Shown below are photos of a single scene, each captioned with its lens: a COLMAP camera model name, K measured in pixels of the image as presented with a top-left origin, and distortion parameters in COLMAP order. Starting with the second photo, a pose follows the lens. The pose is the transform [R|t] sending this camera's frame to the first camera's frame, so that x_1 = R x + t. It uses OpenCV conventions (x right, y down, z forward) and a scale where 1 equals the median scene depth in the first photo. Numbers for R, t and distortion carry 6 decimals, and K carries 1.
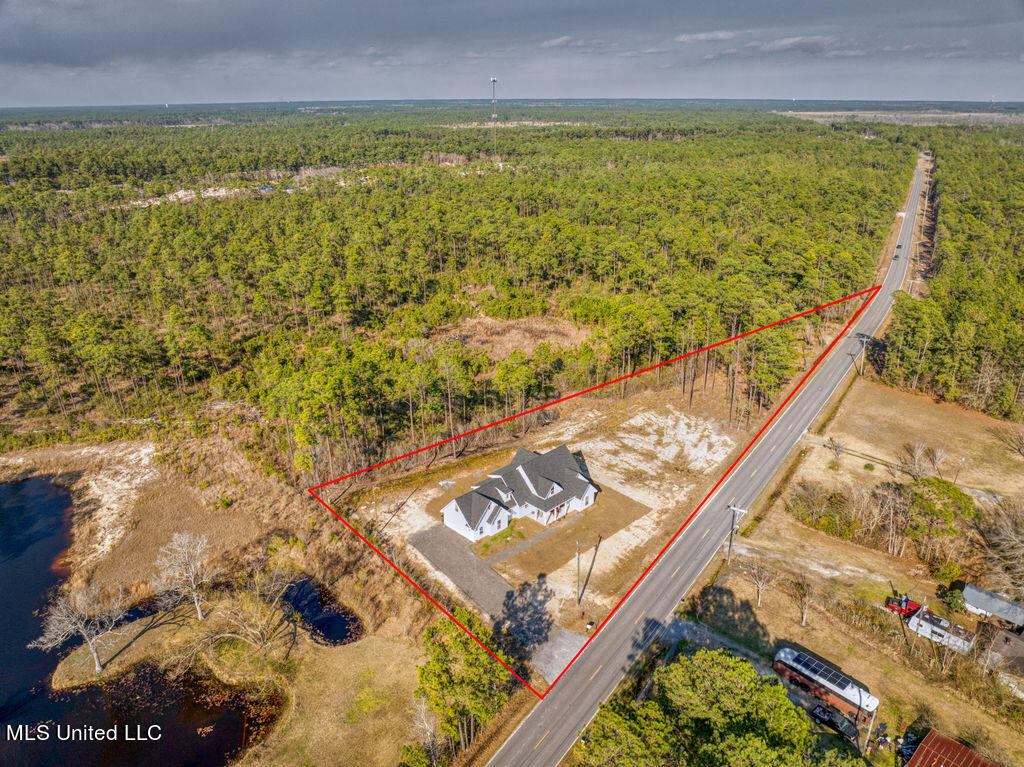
lens RADIAL K [[720.4, 0, 512.0], [0, 720.4, 383.5], [0, 0, 1]] dist [-0.042389, 0.003779]
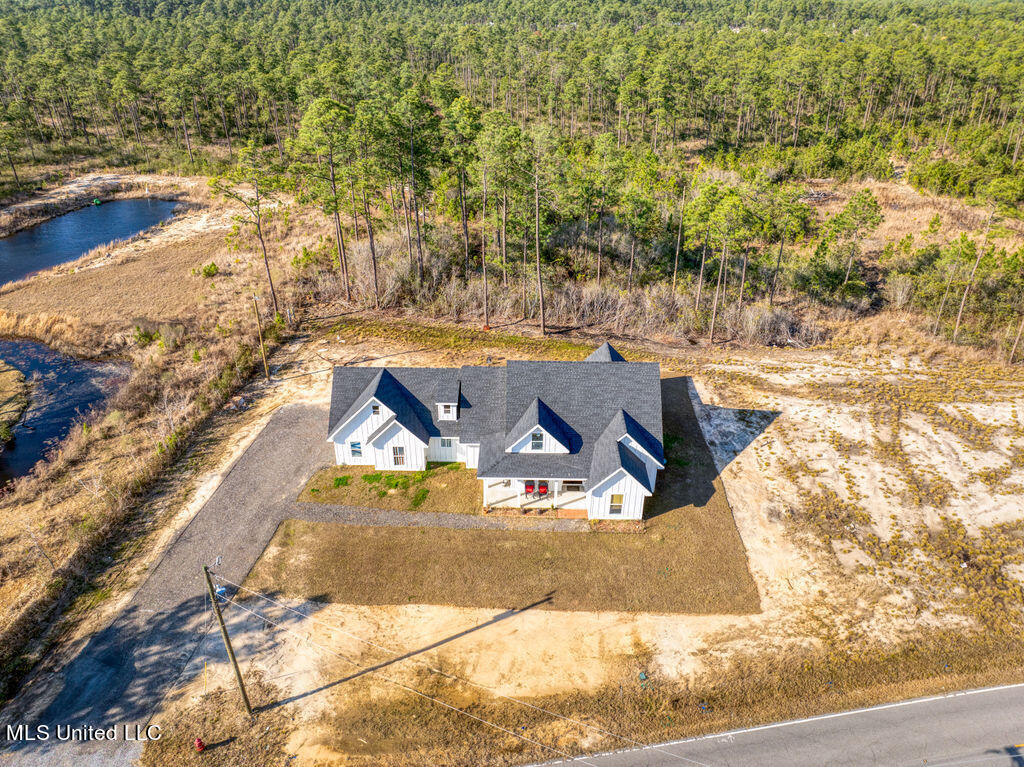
lens RADIAL K [[720.4, 0, 512.0], [0, 720.4, 383.5], [0, 0, 1]] dist [-0.042389, 0.003779]
pose [[0.702030, 0.362756, -0.612831, 0.304320], [-0.275571, 0.931878, 0.235931, 0.023260], [0.656669, 0.003248, 0.754172, 0.706891]]
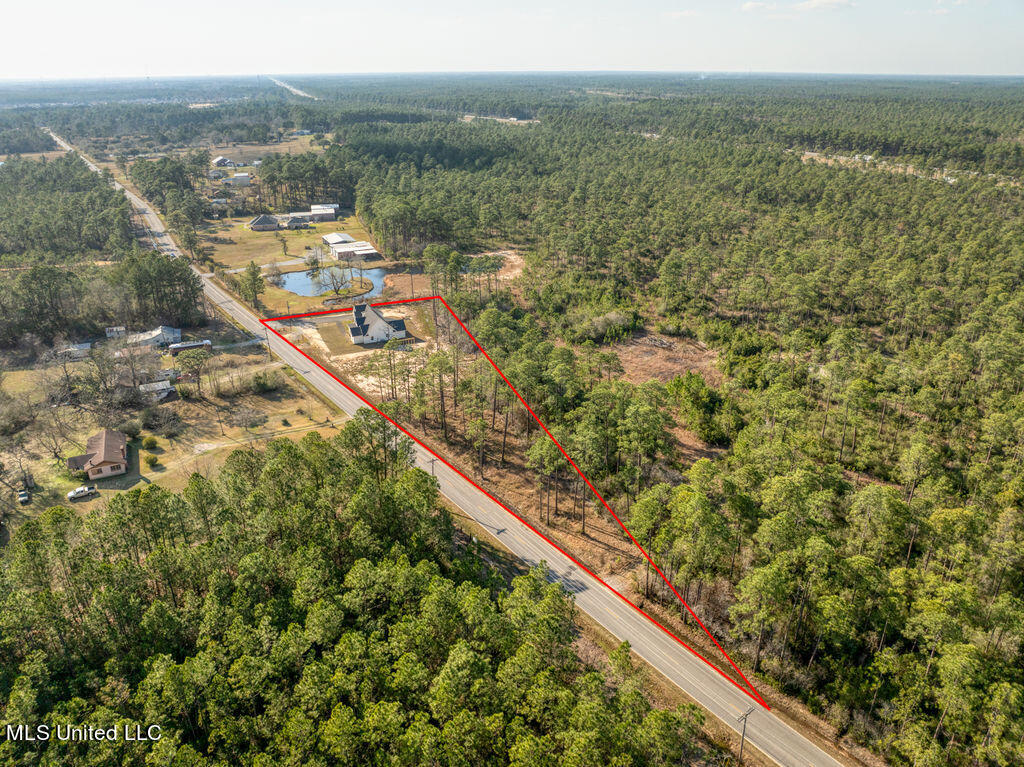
lens RADIAL K [[720.4, 0, 512.0], [0, 720.4, 383.5], [0, 0, 1]] dist [-0.042389, 0.003779]
pose [[-0.331971, 0.384264, -0.861473, 1.707252], [-0.341500, 0.802356, 0.489492, -0.834840], [0.879302, 0.456691, -0.135133, 1.774922]]
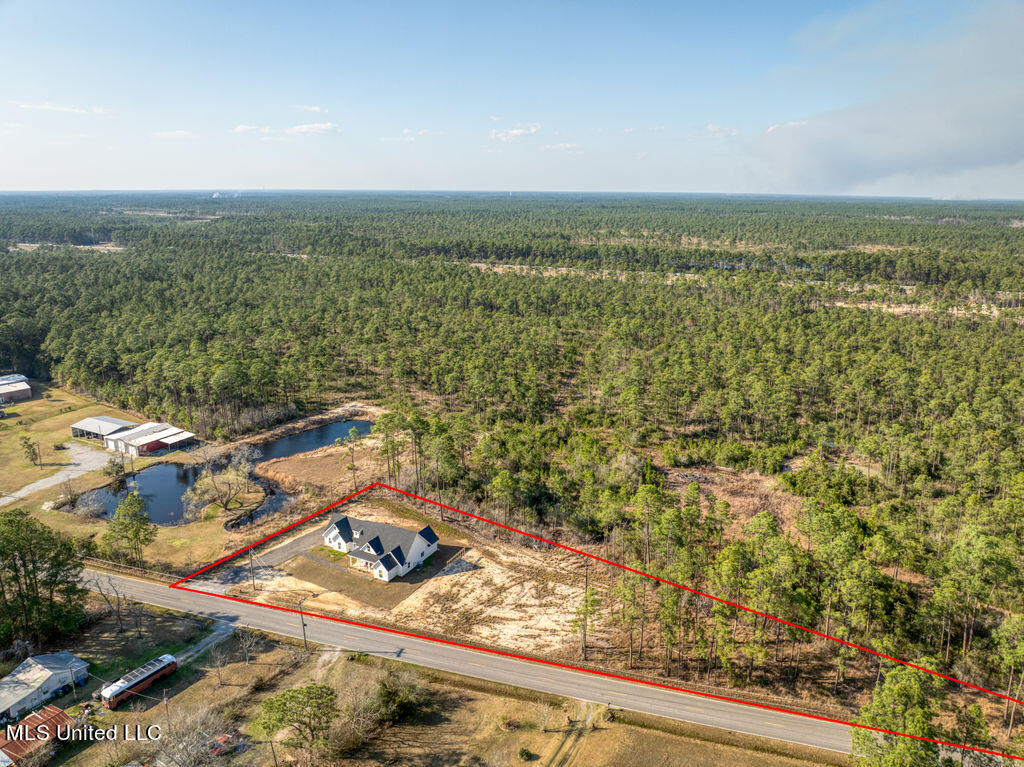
lens RADIAL K [[711.3, 0, 512.0], [0, 711.3, 383.5], [0, 0, 1]] dist [-0.060027, 0.000688]
pose [[0.302999, 0.259137, -0.917082, 1.279254], [-0.358496, 0.922628, 0.142258, -0.416681], [0.882990, 0.285666, 0.372455, 0.702520]]
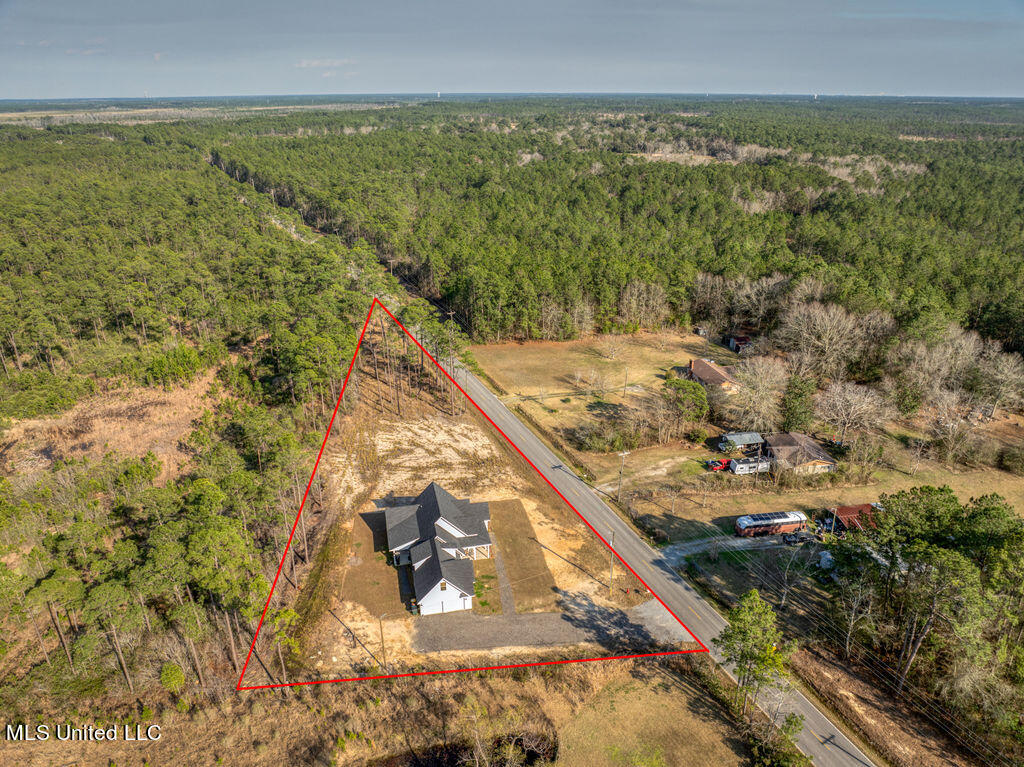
lens RADIAL K [[720.4, 0, 512.0], [0, 720.4, 383.5], [0, 0, 1]] dist [-0.042389, 0.003779]
pose [[0.531054, -0.317222, 0.785718, -0.650707], [0.314216, 0.934890, 0.165075, -0.182126], [-0.786925, 0.159221, 0.596153, 0.363110]]
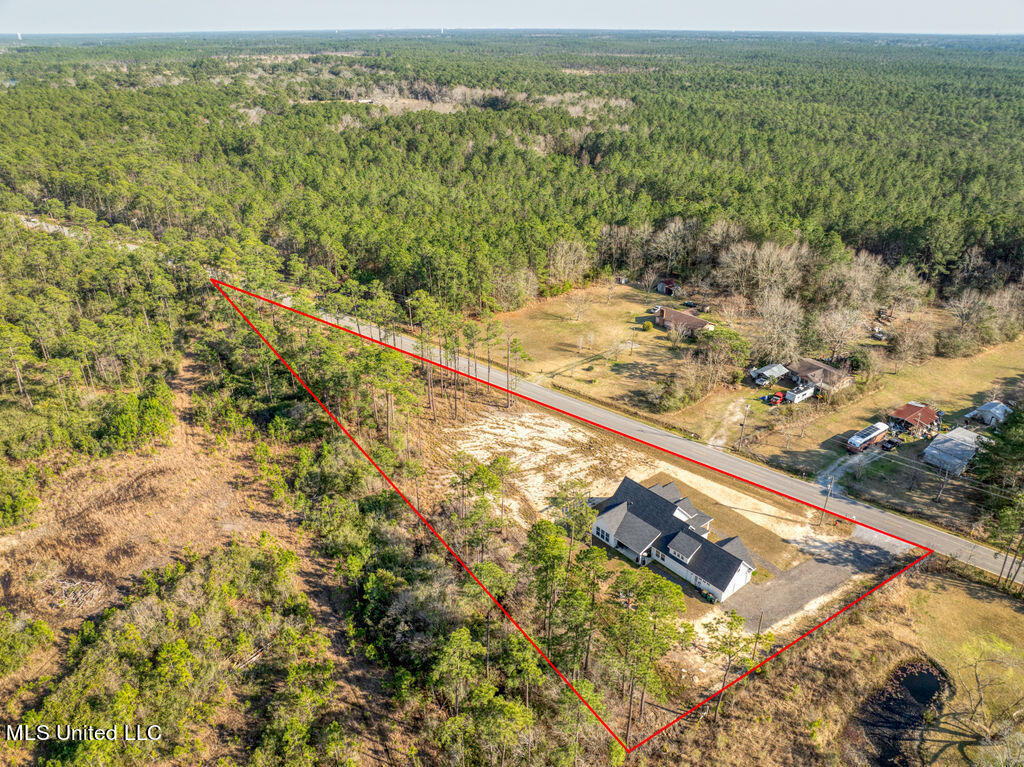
lens RADIAL K [[720.4, 0, 512.0], [0, 720.4, 383.5], [0, 0, 1]] dist [-0.042389, 0.003779]
pose [[0.086170, -0.442282, 0.892727, -0.821108], [0.369942, 0.846199, 0.383522, -0.491925], [-0.925050, 0.297209, 0.236536, 0.981972]]
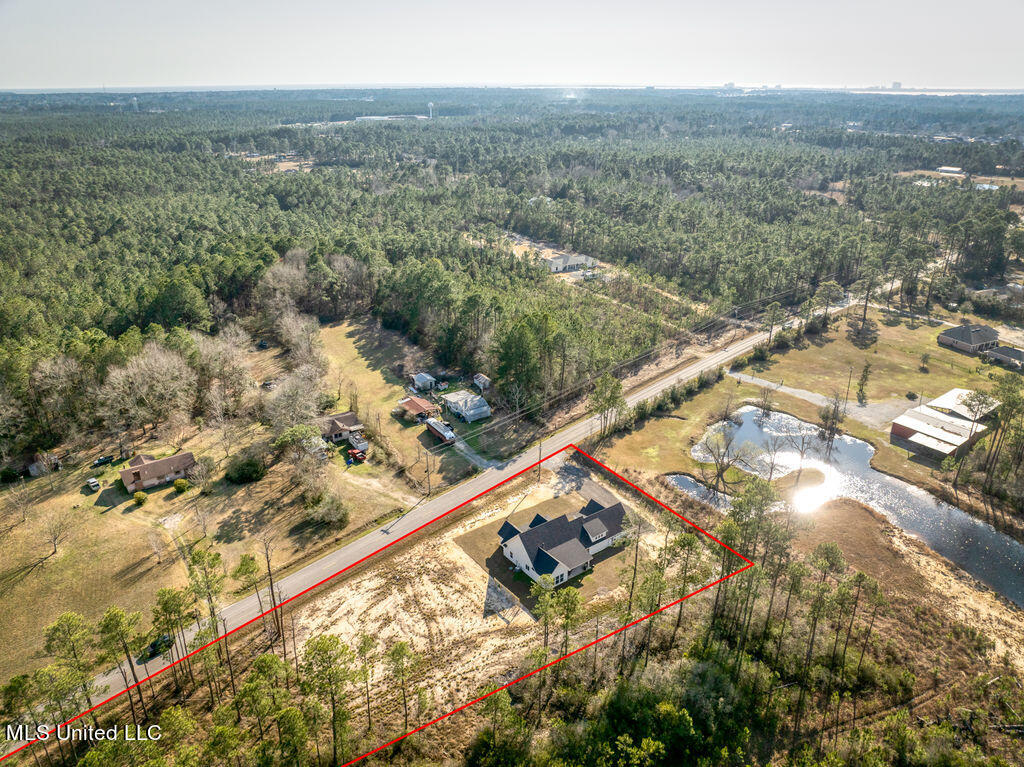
lens RADIAL K [[720.4, 0, 512.0], [0, 720.4, 383.5], [0, 0, 1]] dist [-0.042389, 0.003779]
pose [[-0.989986, -0.052039, 0.131224, -0.045862], [0.055604, 0.710671, 0.701323, -0.889978], [-0.129753, 0.701597, -0.700661, 1.759918]]
